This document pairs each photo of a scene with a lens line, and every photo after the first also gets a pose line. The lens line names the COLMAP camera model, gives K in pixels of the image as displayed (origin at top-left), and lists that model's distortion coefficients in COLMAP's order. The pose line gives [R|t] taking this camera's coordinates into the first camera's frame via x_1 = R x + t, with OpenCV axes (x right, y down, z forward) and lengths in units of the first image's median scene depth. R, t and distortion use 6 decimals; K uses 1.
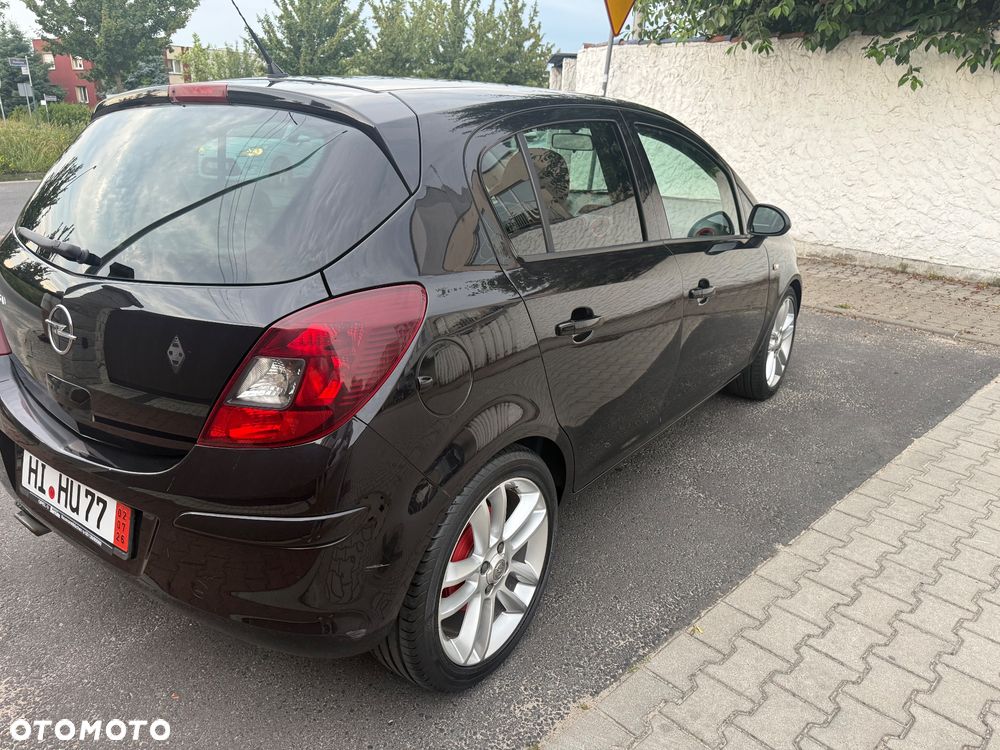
lens RADIAL K [[712.4, 0, 505.0], [0, 712.4, 371.4], [0, 0, 1]] dist [0.009418, -0.009439]
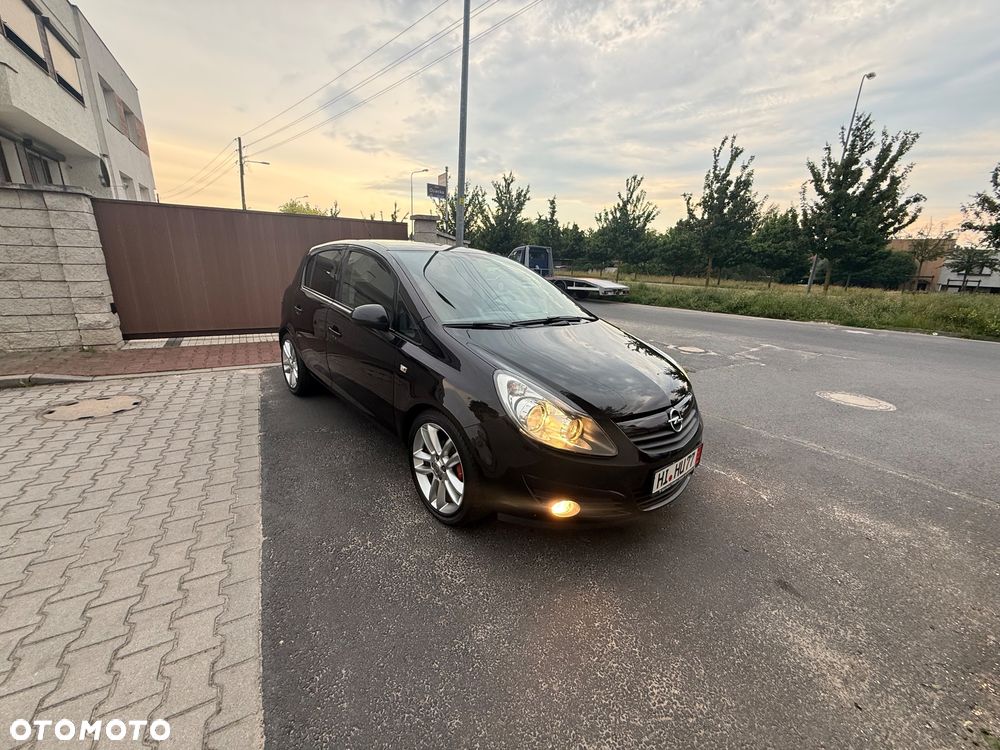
lens RADIAL K [[397.4, 0, 497.0], [0, 397.4, 374.8], [0, 0, 1]] dist [0.000259, 0.000019]
pose [[-0.231007, 0.227379, -0.946010, 1.045486], [-0.373280, 0.877191, 0.301990, -0.435667], [0.898498, 0.422888, -0.117761, 1.346538]]
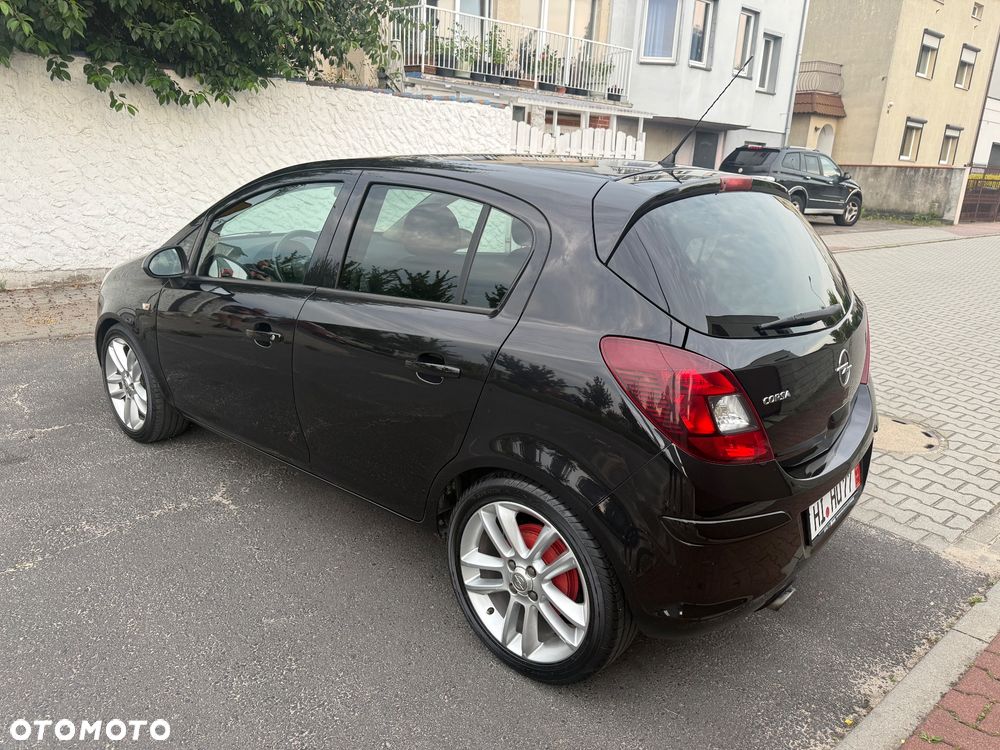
lens RADIAL K [[711.5, 0, 494.7], [0, 711.5, 368.4], [0, 0, 1]] dist [0.008636, -0.006673]
pose [[0.094298, -0.305594, 0.947481, -0.992350], [0.297802, 0.916802, 0.266061, -0.308742], [-0.949959, 0.257072, 0.177460, 0.705673]]
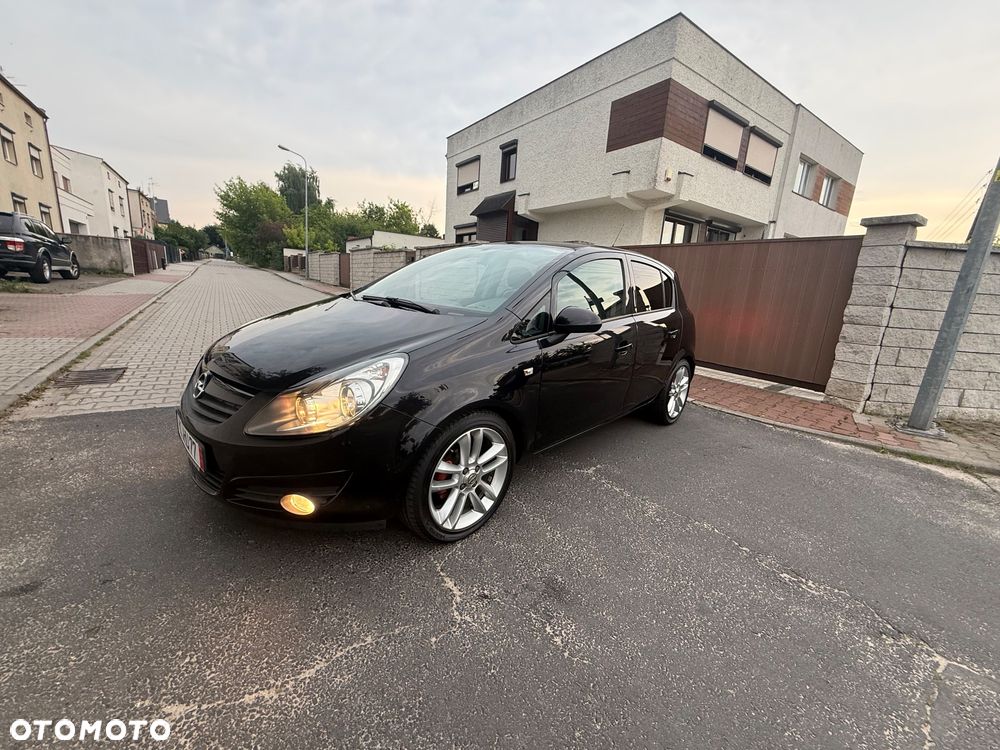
lens RADIAL K [[397.9, 0, 497.3], [0, 397.9, 375.1], [0, 0, 1]] dist [0.000260, 0.000238]
pose [[-0.981589, -0.135337, 0.134782, -0.042158], [-0.041013, 0.838535, 0.543302, -0.606636], [-0.186548, 0.527771, -0.828648, 1.910774]]
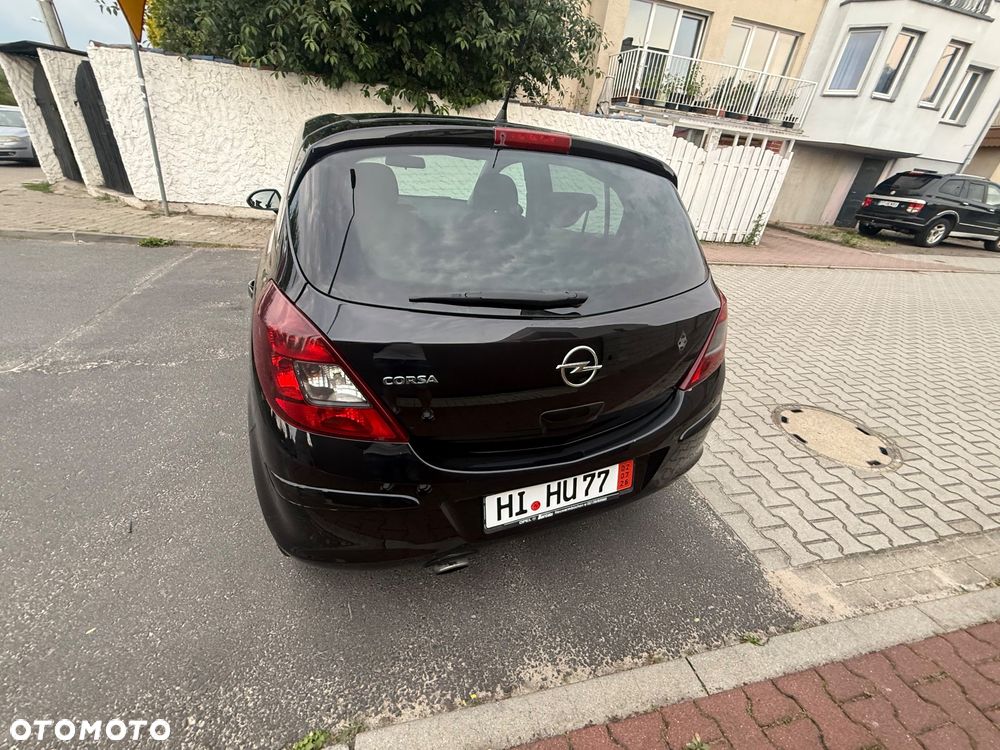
lens RADIAL K [[397.4, 0, 497.0], [0, 397.4, 374.8], [0, 0, 1]] dist [0.000259, 0.000019]
pose [[0.534310, -0.392006, 0.748896, -0.605344], [0.217126, 0.919886, 0.326598, -0.147233], [-0.816927, -0.011900, 0.576618, 0.376429]]
